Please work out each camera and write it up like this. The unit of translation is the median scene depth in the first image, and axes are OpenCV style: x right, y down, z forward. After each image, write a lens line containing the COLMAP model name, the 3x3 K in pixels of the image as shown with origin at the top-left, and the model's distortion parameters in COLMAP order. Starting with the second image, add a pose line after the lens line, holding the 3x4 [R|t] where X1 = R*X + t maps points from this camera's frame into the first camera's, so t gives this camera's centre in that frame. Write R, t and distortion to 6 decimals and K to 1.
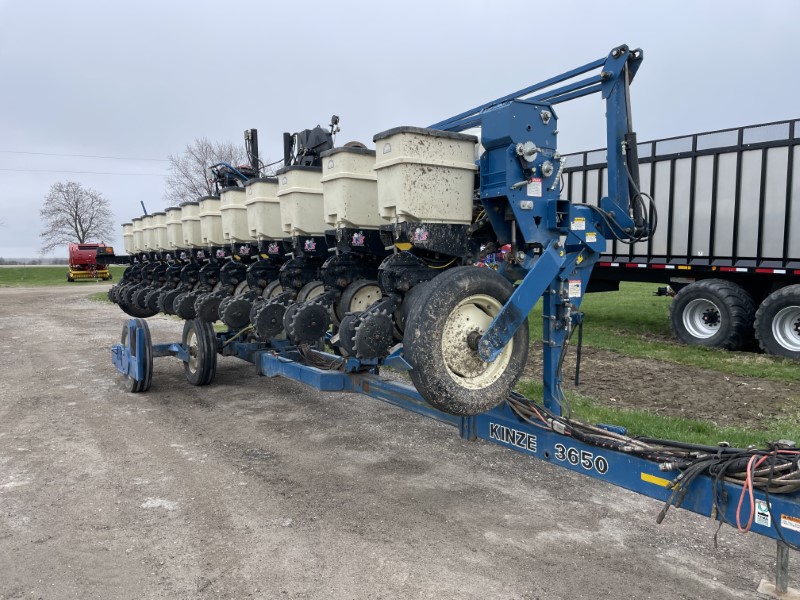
lens RADIAL K [[613.1, 0, 400.0], [0, 613.1, 298.0], [0, 0, 1]] dist [-0.006762, -0.019966]
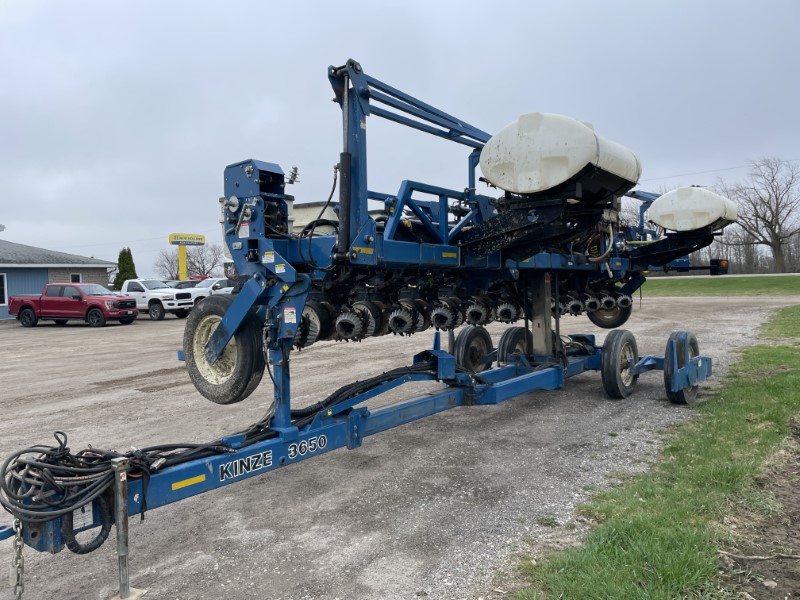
lens RADIAL K [[613.1, 0, 400.6], [0, 613.1, 300.7], [0, 0, 1]] dist [-0.006762, -0.019966]
pose [[0.338407, 0.027250, -0.940605, 1.447175], [-0.041652, 0.999035, 0.013958, -0.067756], [0.940077, 0.034454, 0.339216, 0.856480]]
